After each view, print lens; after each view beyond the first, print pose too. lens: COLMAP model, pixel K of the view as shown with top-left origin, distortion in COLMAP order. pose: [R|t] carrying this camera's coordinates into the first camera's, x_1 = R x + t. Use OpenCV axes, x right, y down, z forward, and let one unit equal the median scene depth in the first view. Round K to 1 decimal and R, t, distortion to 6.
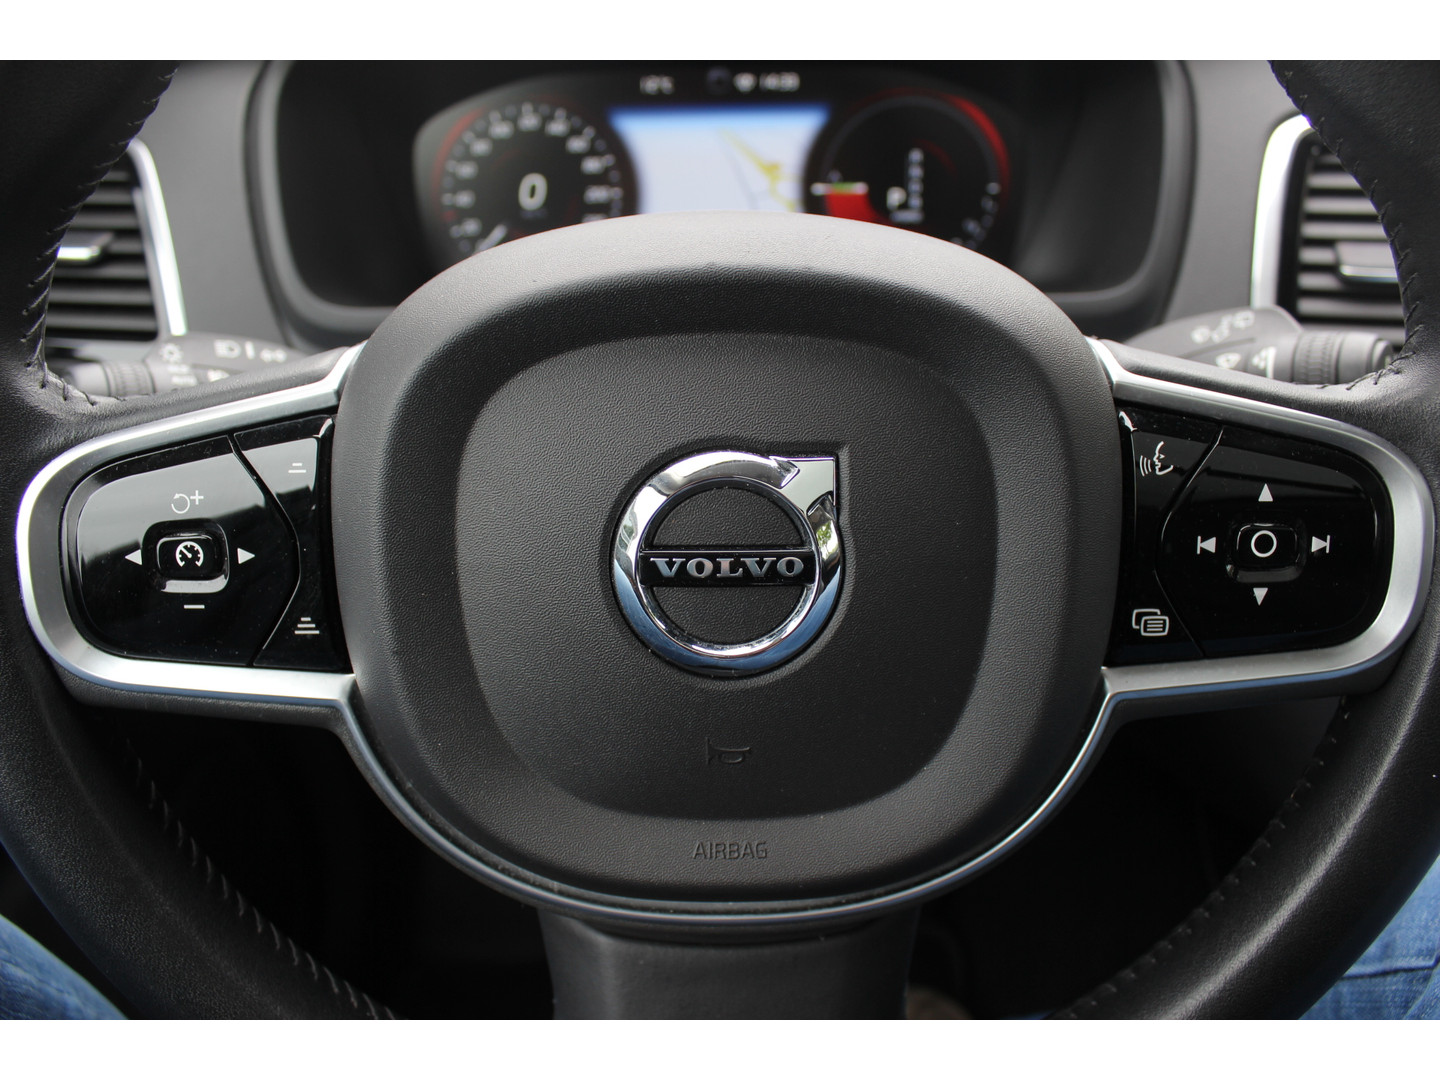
lens RADIAL K [[1156.1, 0, 664.6], [0, 1156.1, 496.2], [0, 0, 1]] dist [-0.184954, 0.145183]
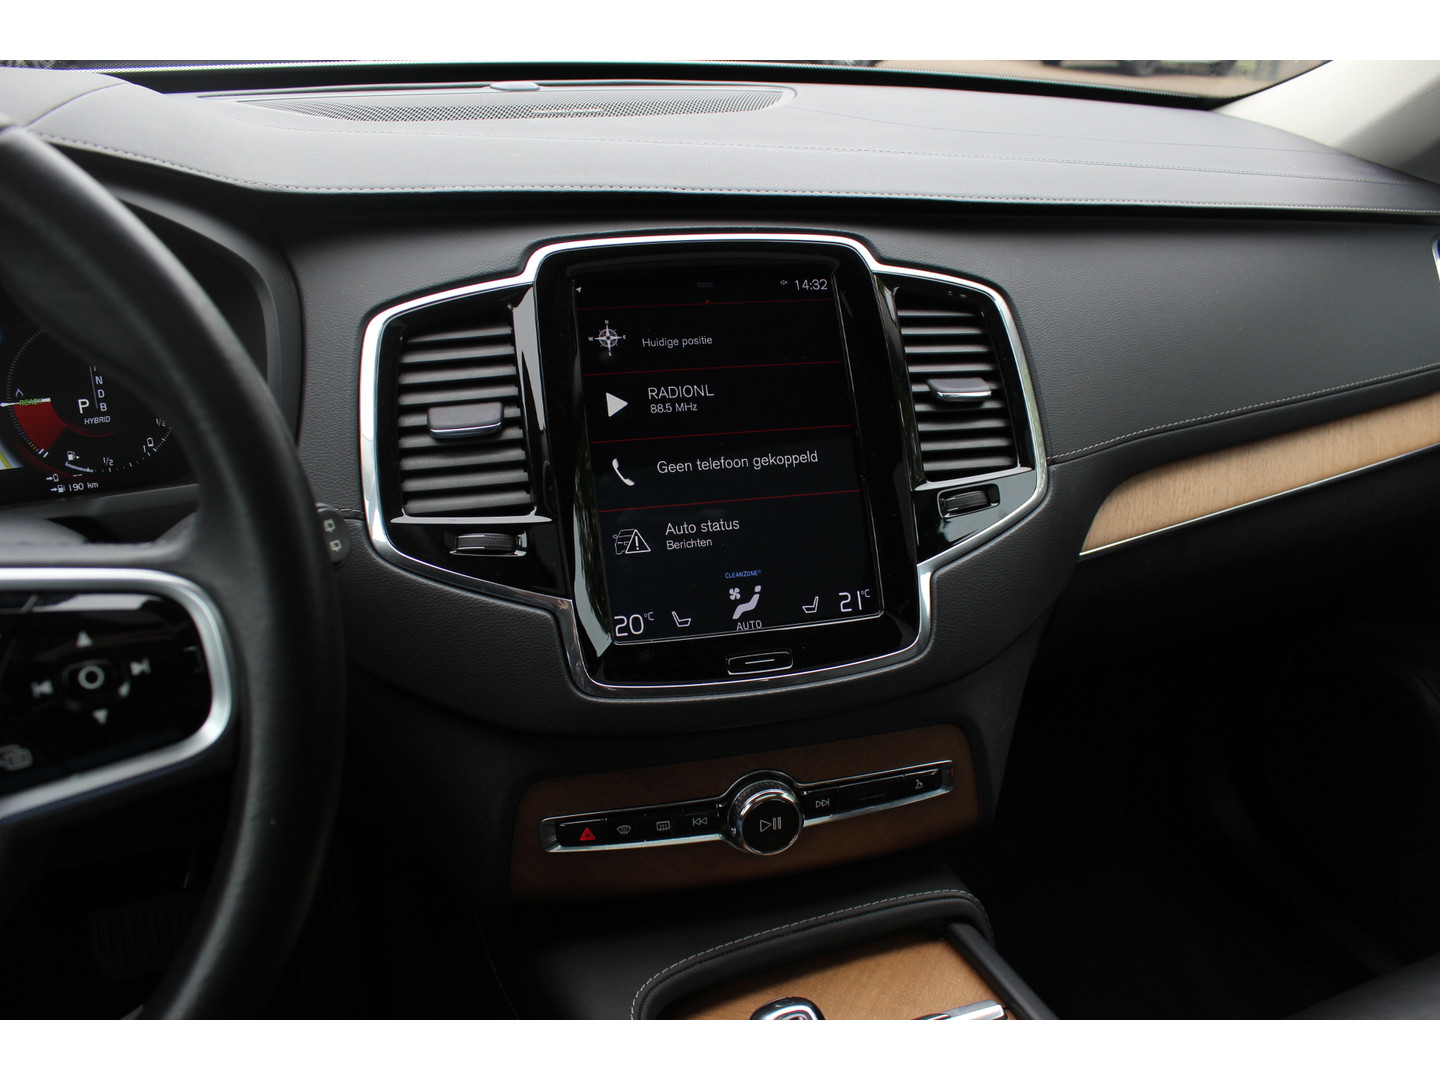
lens RADIAL K [[1161.3, 0, 697.8], [0, 1161.3, 566.5], [0, 0, 1]] dist [-0.171551, 0.153752]
pose [[0.917127, -0.156370, 0.366641, 0.729392], [0.185387, 0.981631, -0.045074, 0.095552], [-0.352858, 0.109309, 0.929270, -0.478370]]
